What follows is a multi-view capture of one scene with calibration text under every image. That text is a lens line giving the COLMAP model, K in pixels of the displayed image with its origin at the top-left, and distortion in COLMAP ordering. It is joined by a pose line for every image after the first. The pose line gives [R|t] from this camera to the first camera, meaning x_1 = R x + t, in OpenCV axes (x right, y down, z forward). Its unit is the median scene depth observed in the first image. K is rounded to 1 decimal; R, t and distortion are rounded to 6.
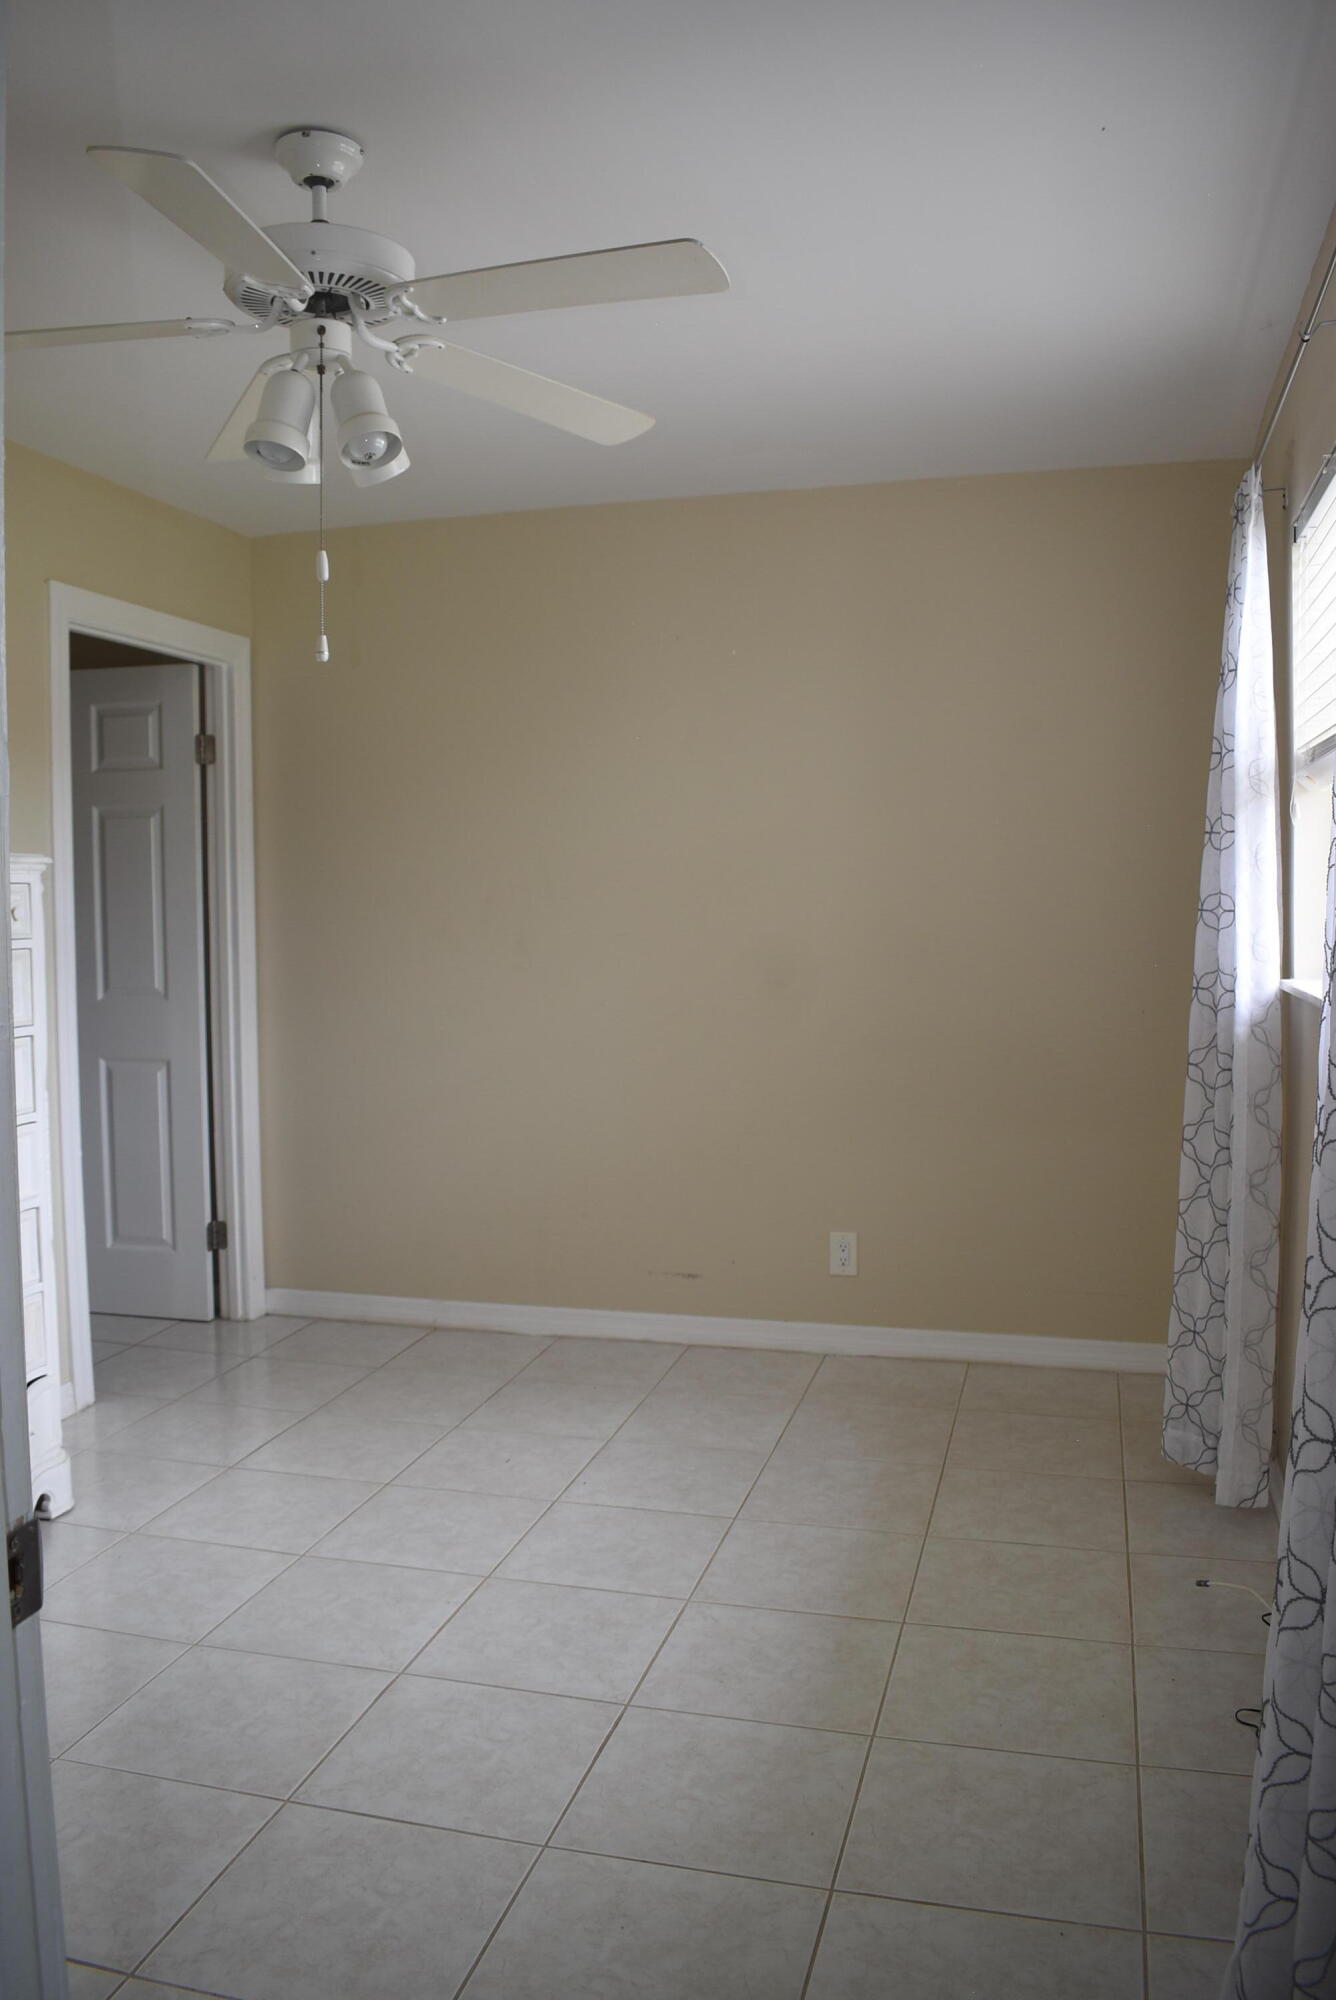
lens RADIAL K [[1582.2, 0, 656.1], [0, 1582.2, 998.6], [0, 0, 1]] dist [-0.103065, 0.022167]
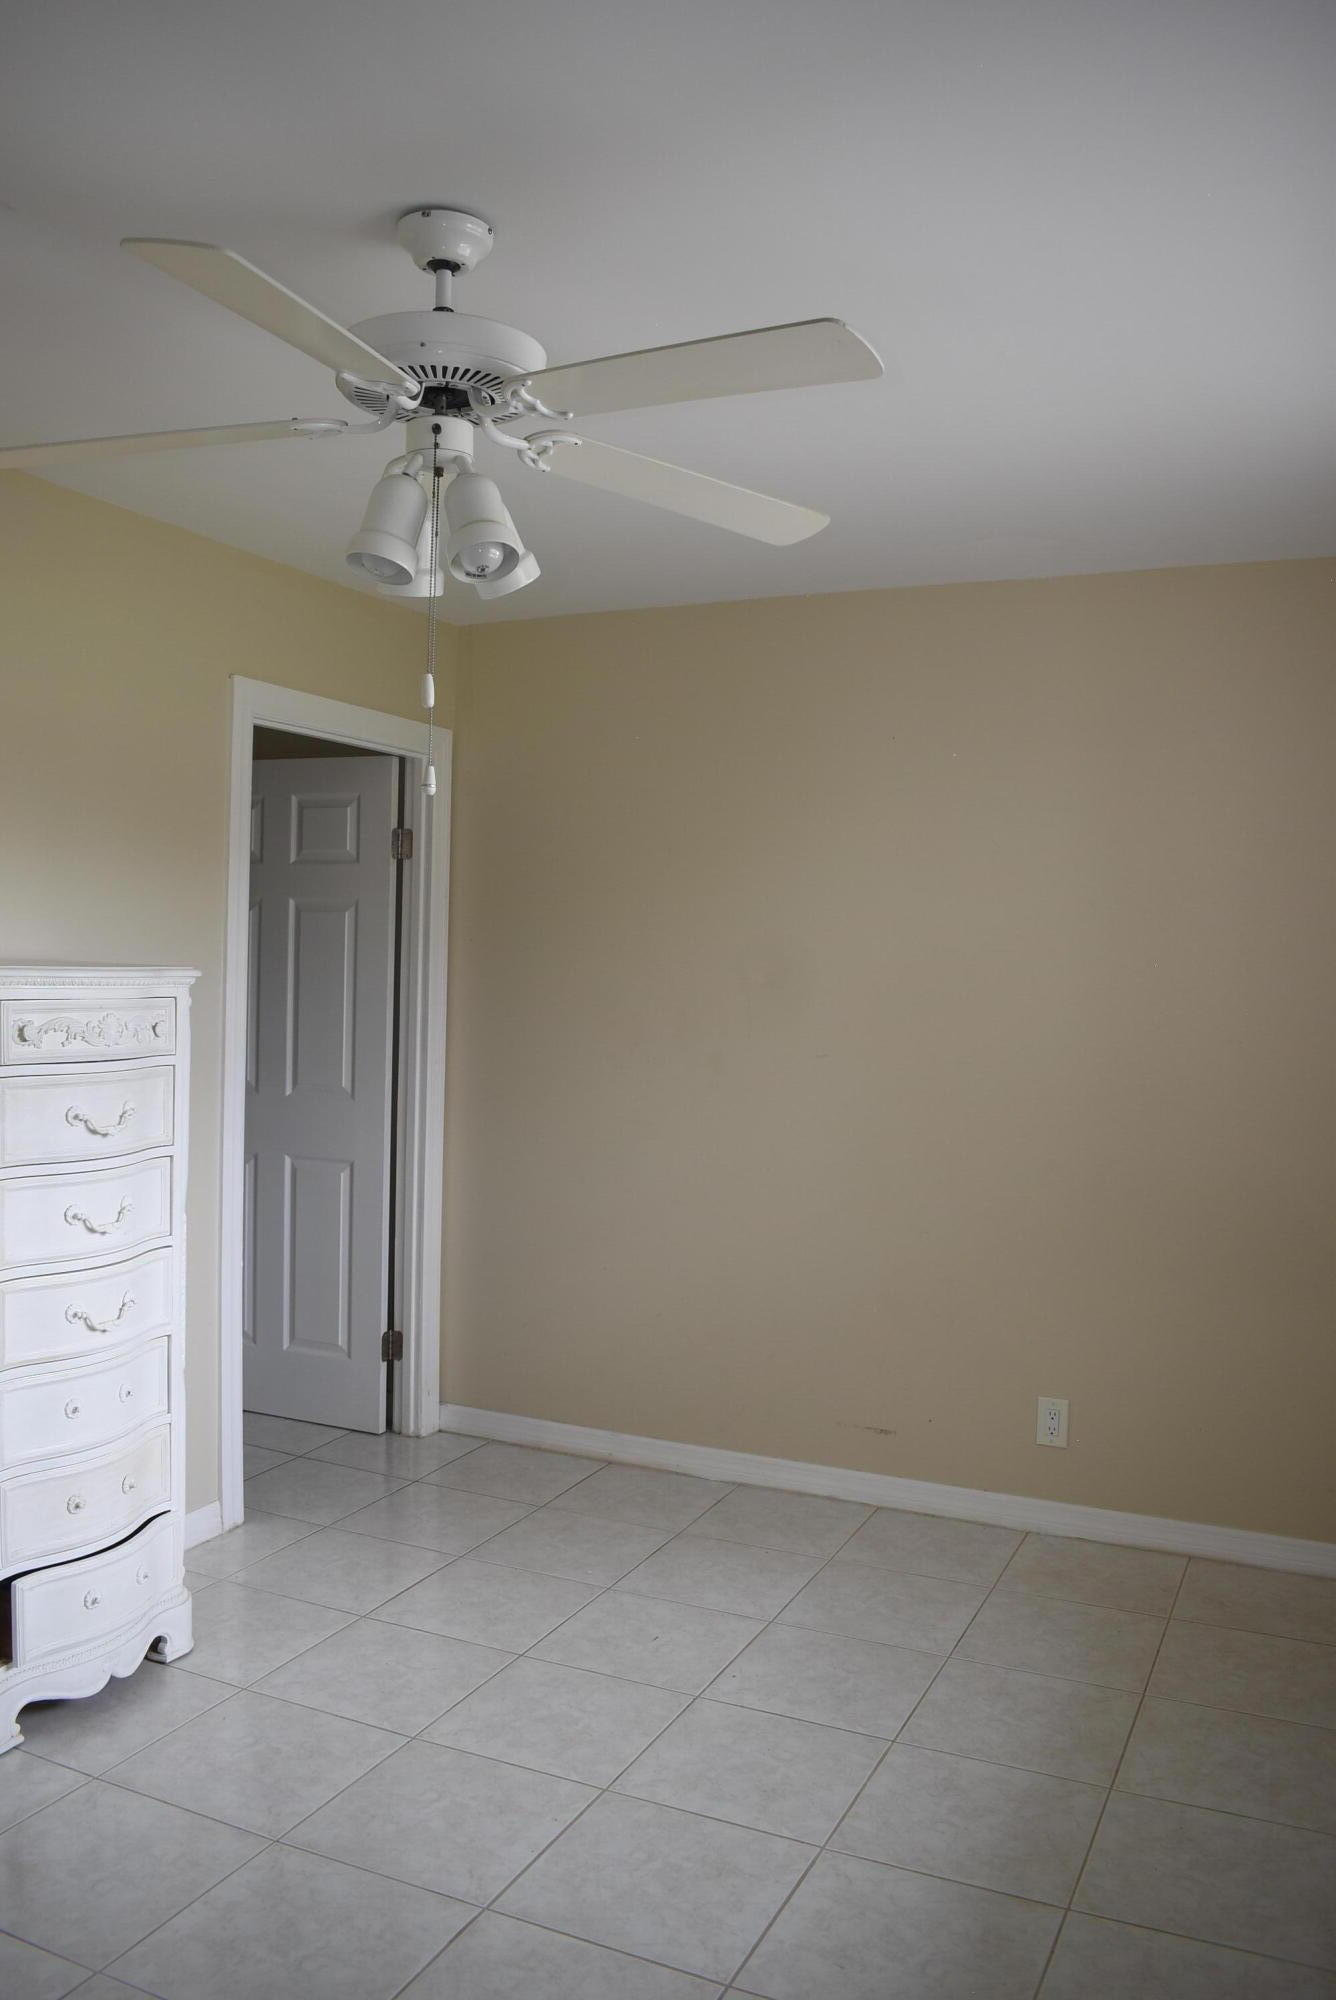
lens RADIAL K [[1582.2, 0, 652.4], [0, 1582.2, 991.0], [0, 0, 1]] dist [-0.103065, 0.022167]
pose [[0.984499, 0.035812, -0.171696, 0.051106], [-0.043209, 0.998283, -0.039536, -0.051702], [0.169985, 0.046342, 0.984356, 0.098492]]
